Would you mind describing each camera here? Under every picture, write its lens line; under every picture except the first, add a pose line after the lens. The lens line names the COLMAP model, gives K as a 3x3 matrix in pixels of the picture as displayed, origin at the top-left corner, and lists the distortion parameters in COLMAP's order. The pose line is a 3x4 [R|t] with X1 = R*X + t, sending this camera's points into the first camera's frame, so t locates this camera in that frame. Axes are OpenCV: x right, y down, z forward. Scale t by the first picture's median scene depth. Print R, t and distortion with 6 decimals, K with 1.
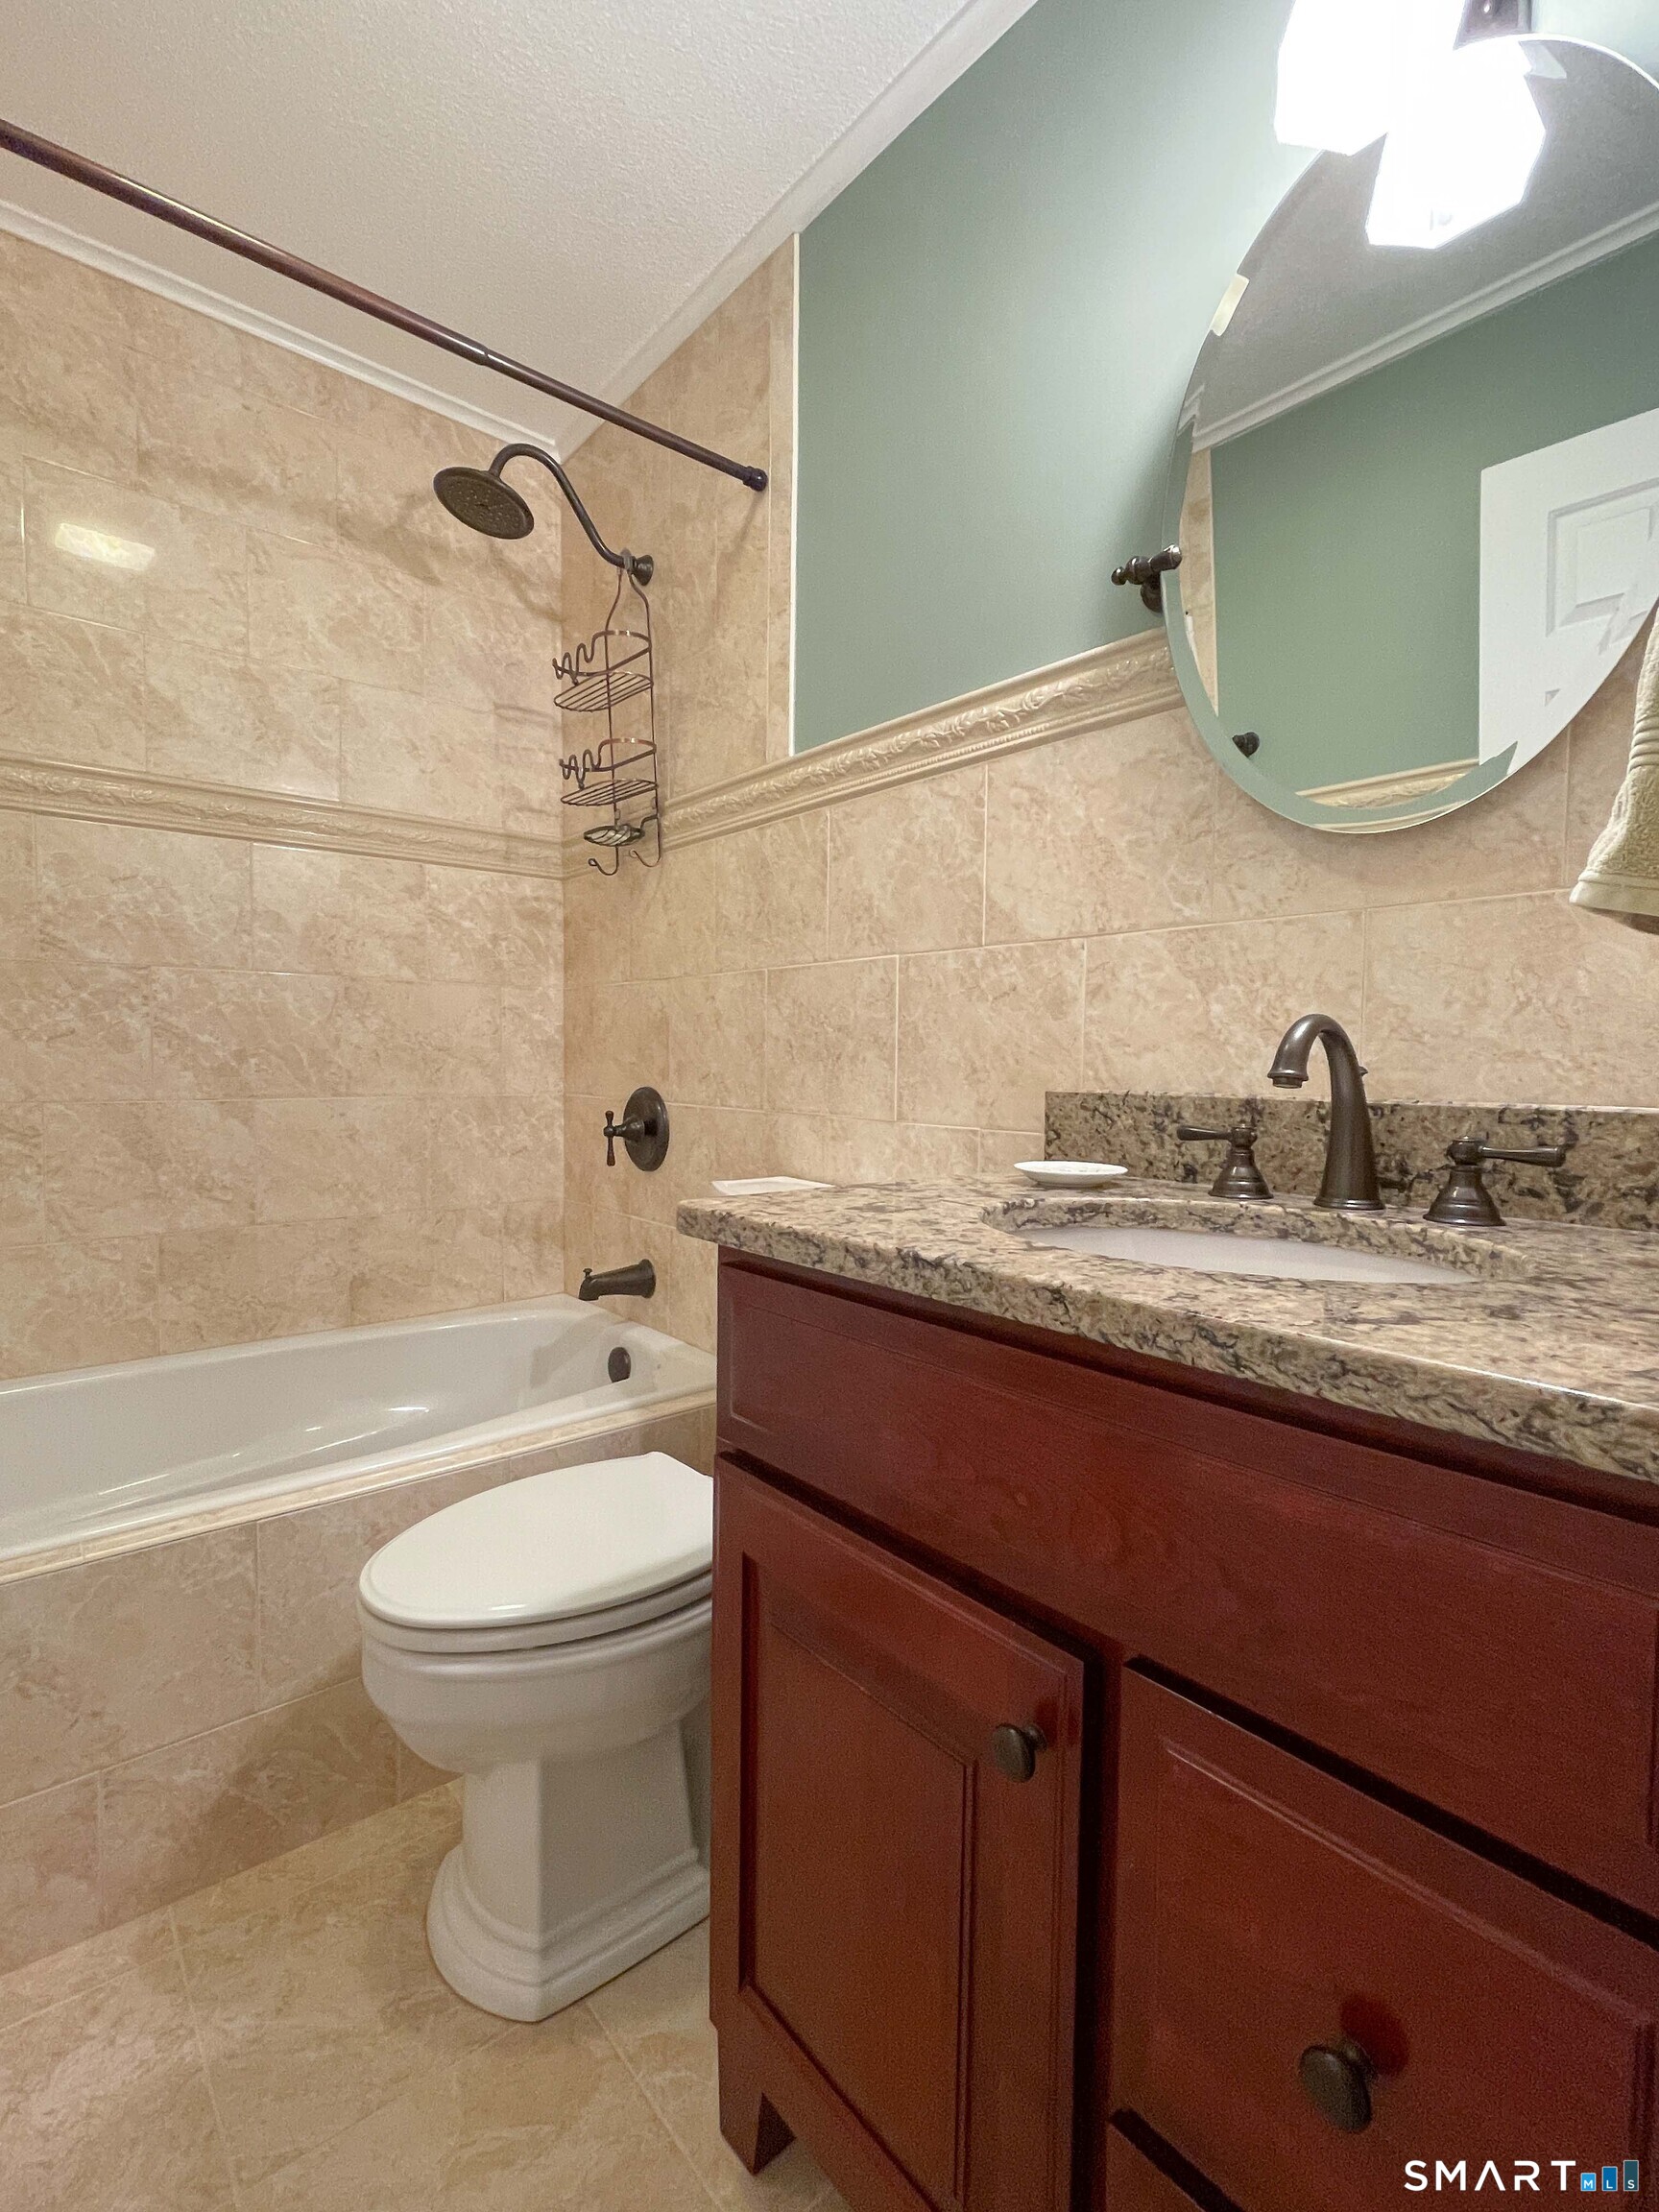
lens RADIAL K [[1005.9, 0, 825.3], [0, 1005.9, 1104.1], [0, 0, 1]] dist [-0.005930, 0.005350]
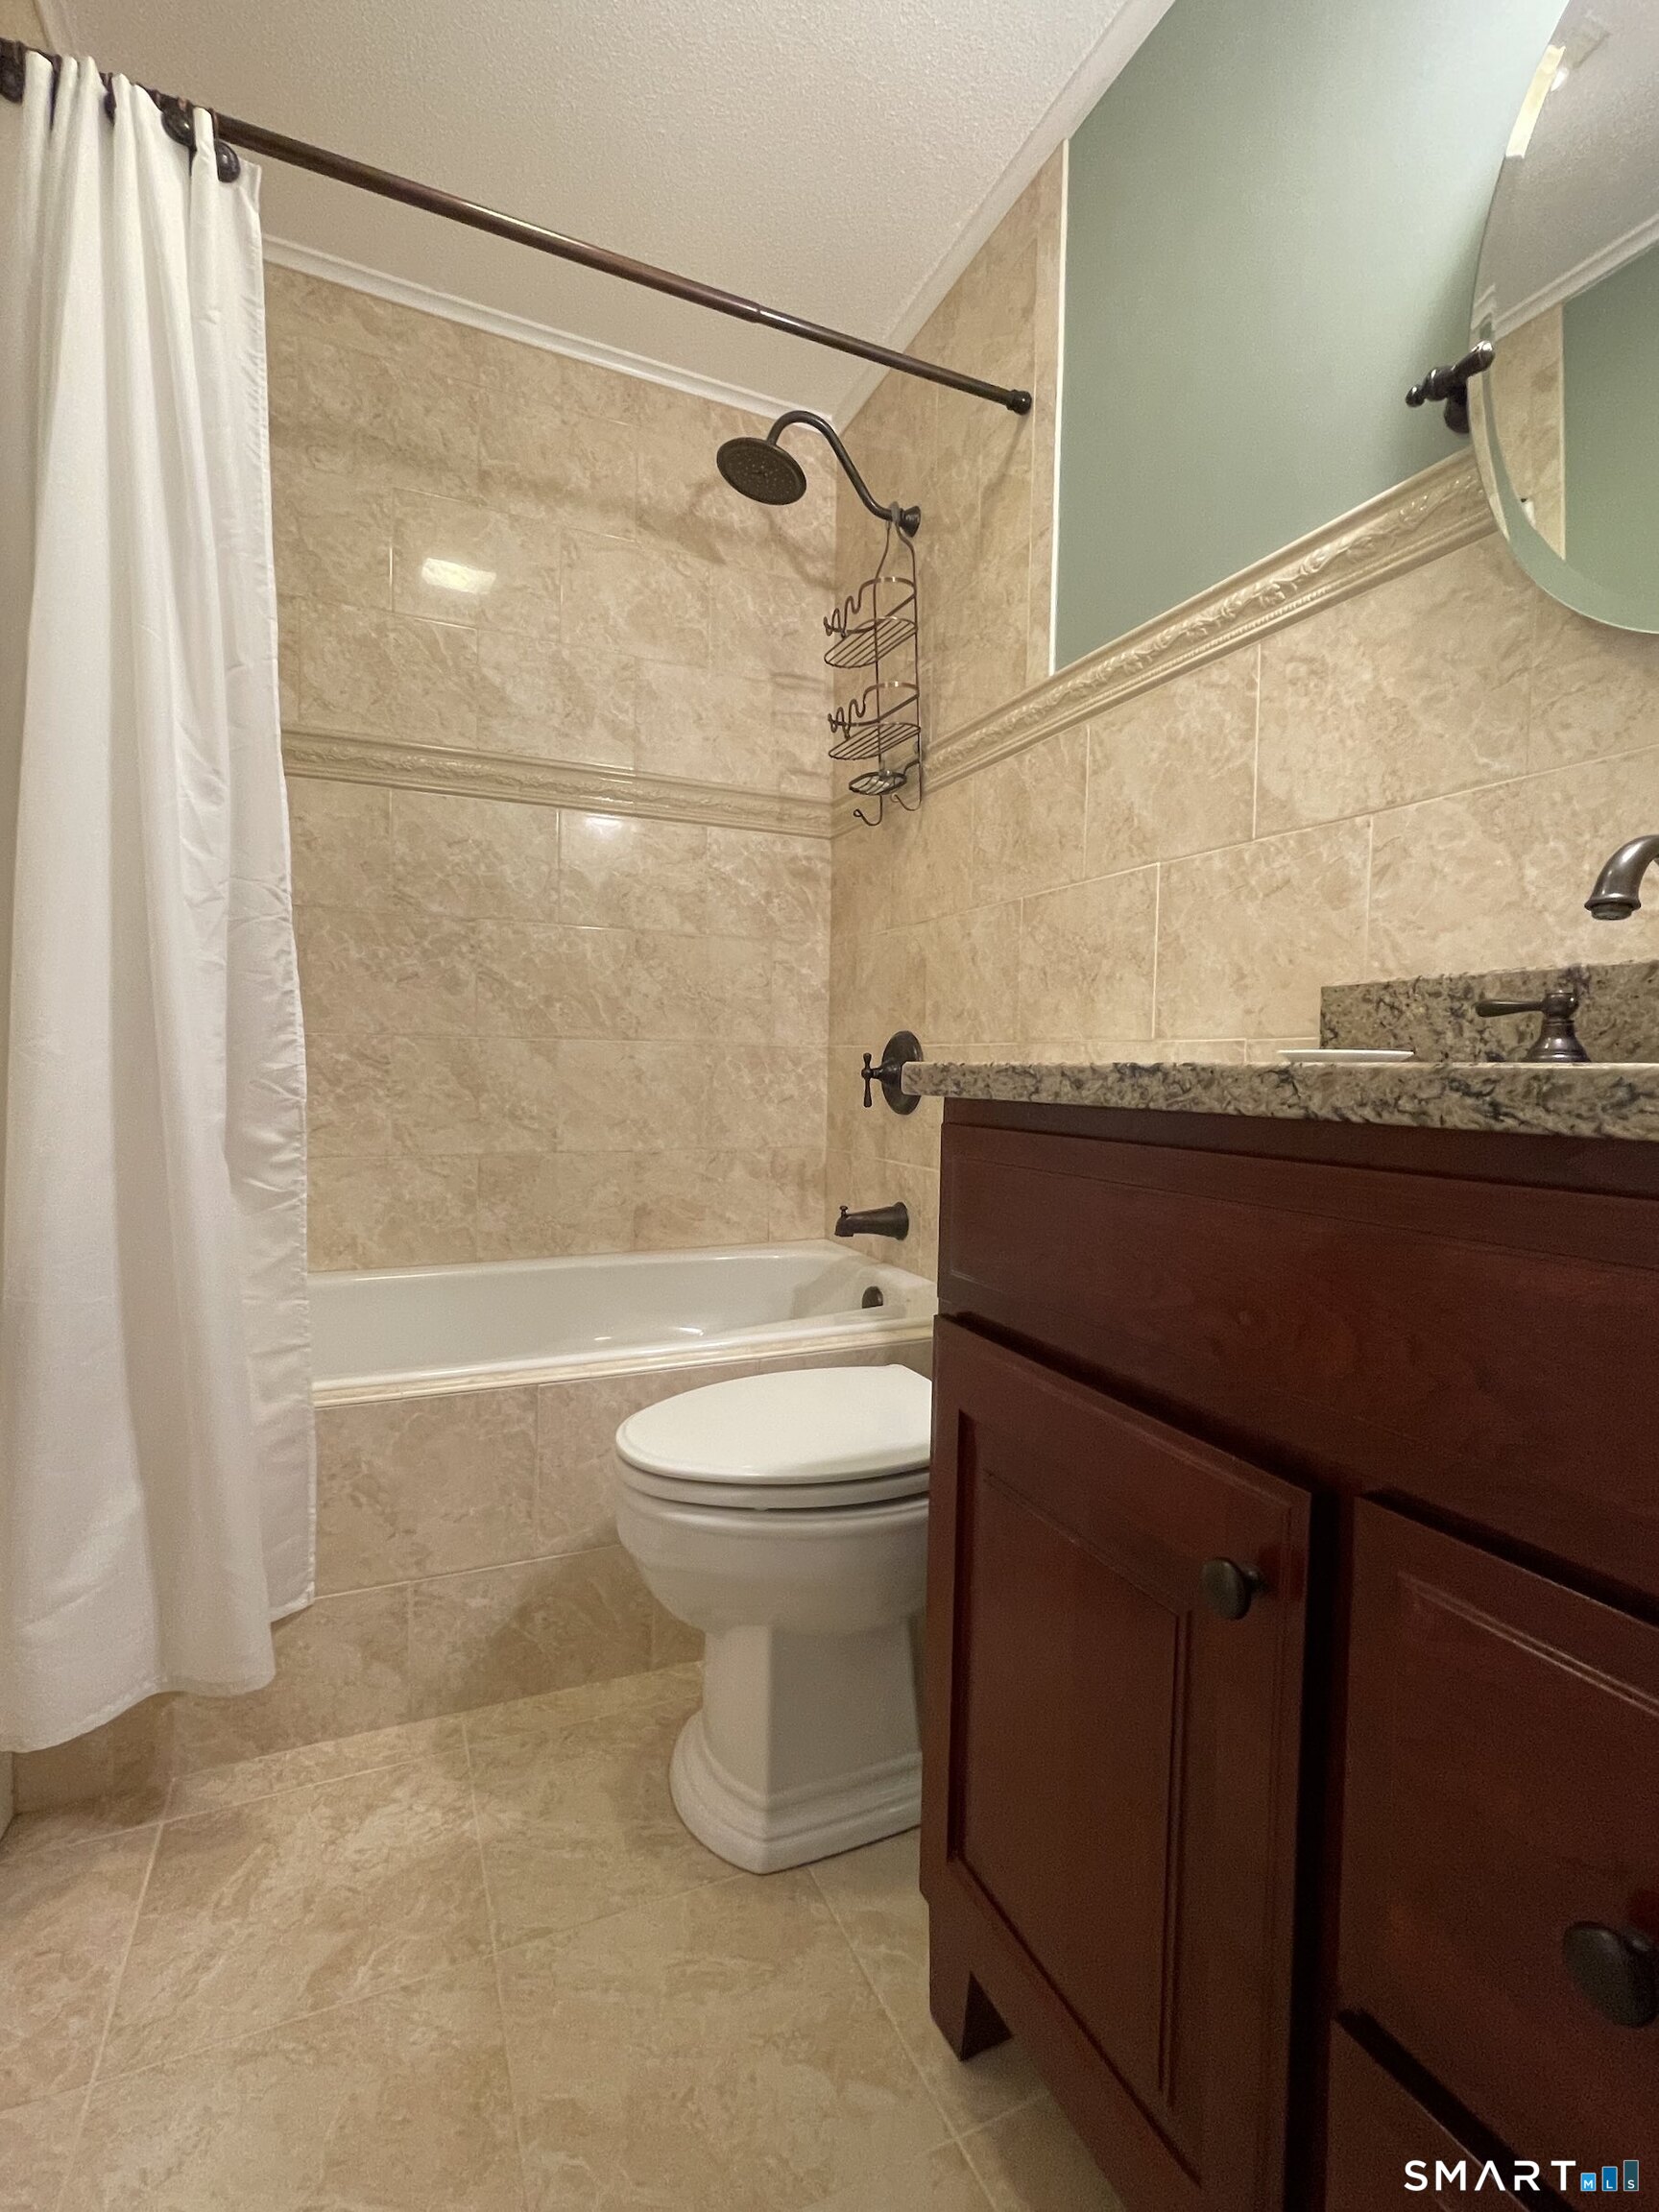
lens RADIAL K [[1005.9, 0, 836.4], [0, 1005.9, 1101.1], [0, 0, 1]] dist [-0.005930, 0.005350]
pose [[0.964899, 0.017221, -0.262057, 0.034744], [-0.019880, 0.999774, -0.007499, 0.099142], [0.261869, 0.012446, 0.965023, 0.011237]]
